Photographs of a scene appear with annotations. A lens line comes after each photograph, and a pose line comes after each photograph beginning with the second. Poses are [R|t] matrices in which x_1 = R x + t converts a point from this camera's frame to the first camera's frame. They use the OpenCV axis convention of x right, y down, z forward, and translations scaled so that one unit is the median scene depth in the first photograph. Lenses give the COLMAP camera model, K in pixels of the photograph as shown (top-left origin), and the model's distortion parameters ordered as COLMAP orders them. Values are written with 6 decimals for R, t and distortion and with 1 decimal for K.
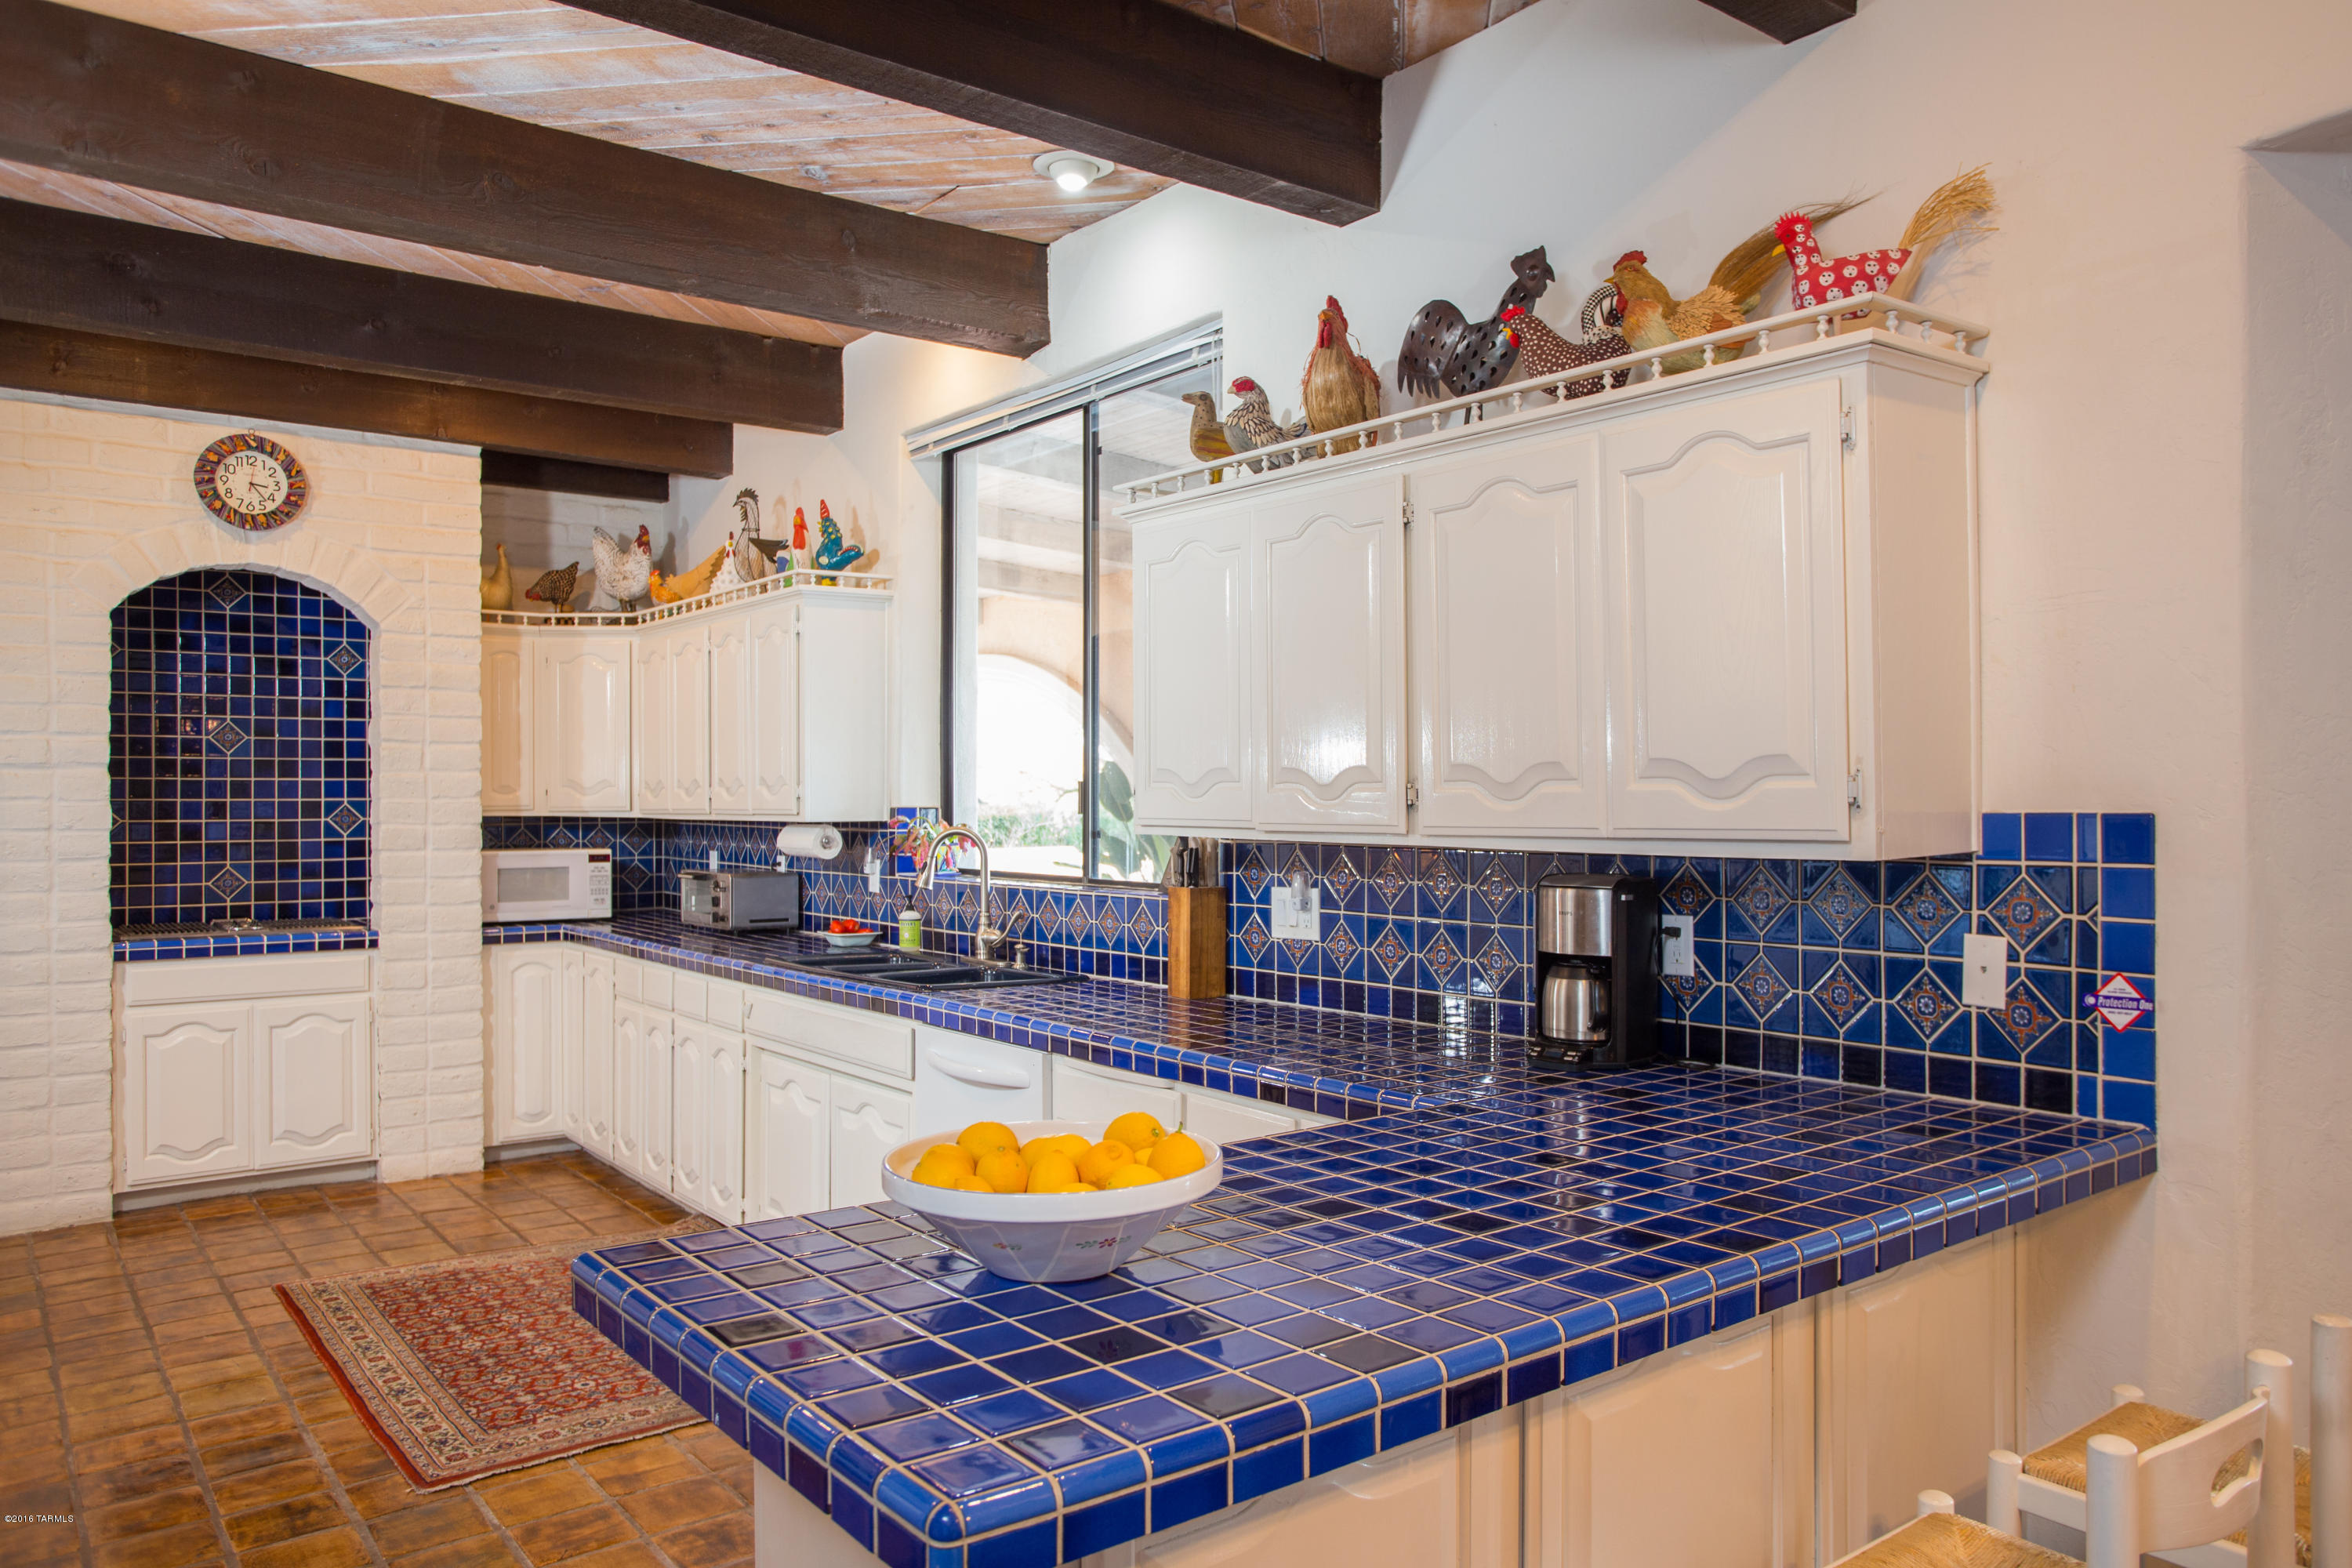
lens RADIAL K [[1633.8, 0, 1176.0], [0, 1633.8, 784.0], [0, 0, 1]] dist [-0.065708, 0.079151]
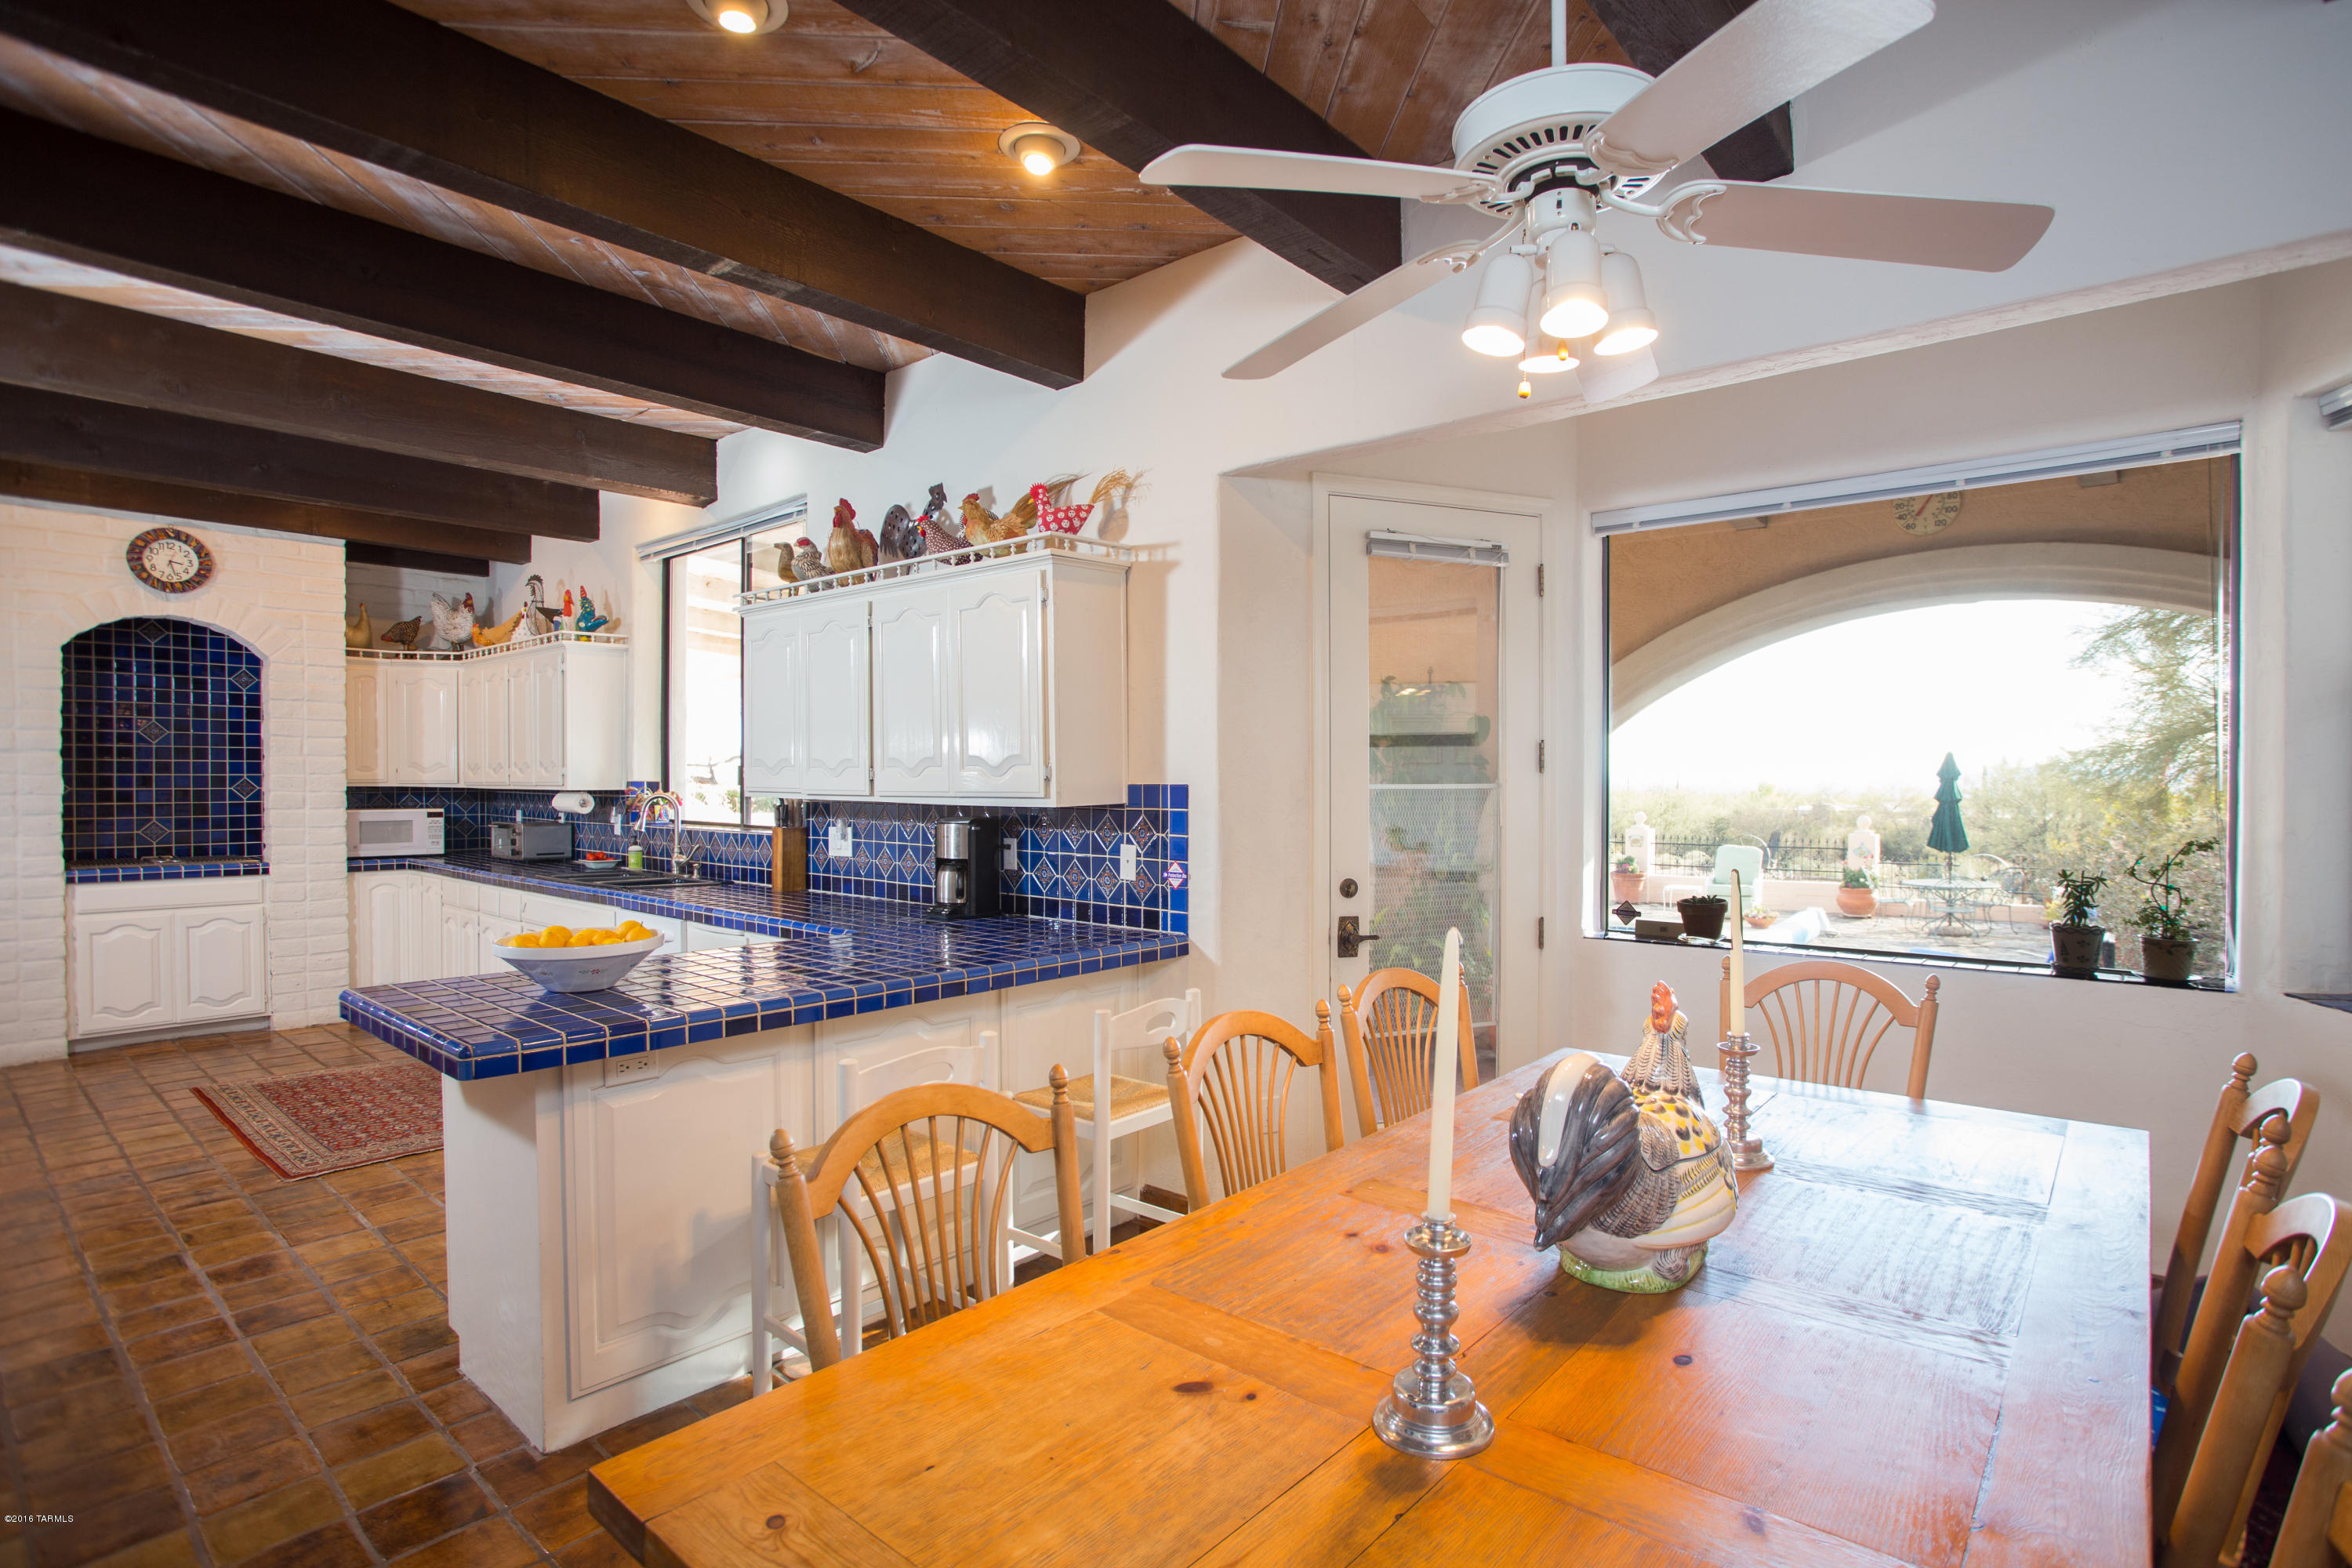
lens RADIAL K [[1159.9, 0, 1177.6], [0, 1159.9, 788.9], [0, 0, 1]] dist [-0.059906, 0.026591]
pose [[0.978578, 0.003385, 0.205849, 0.123890], [-0.006978, 0.999836, 0.016734, -0.000749], [-0.205758, -0.017812, 0.978441, -0.210193]]
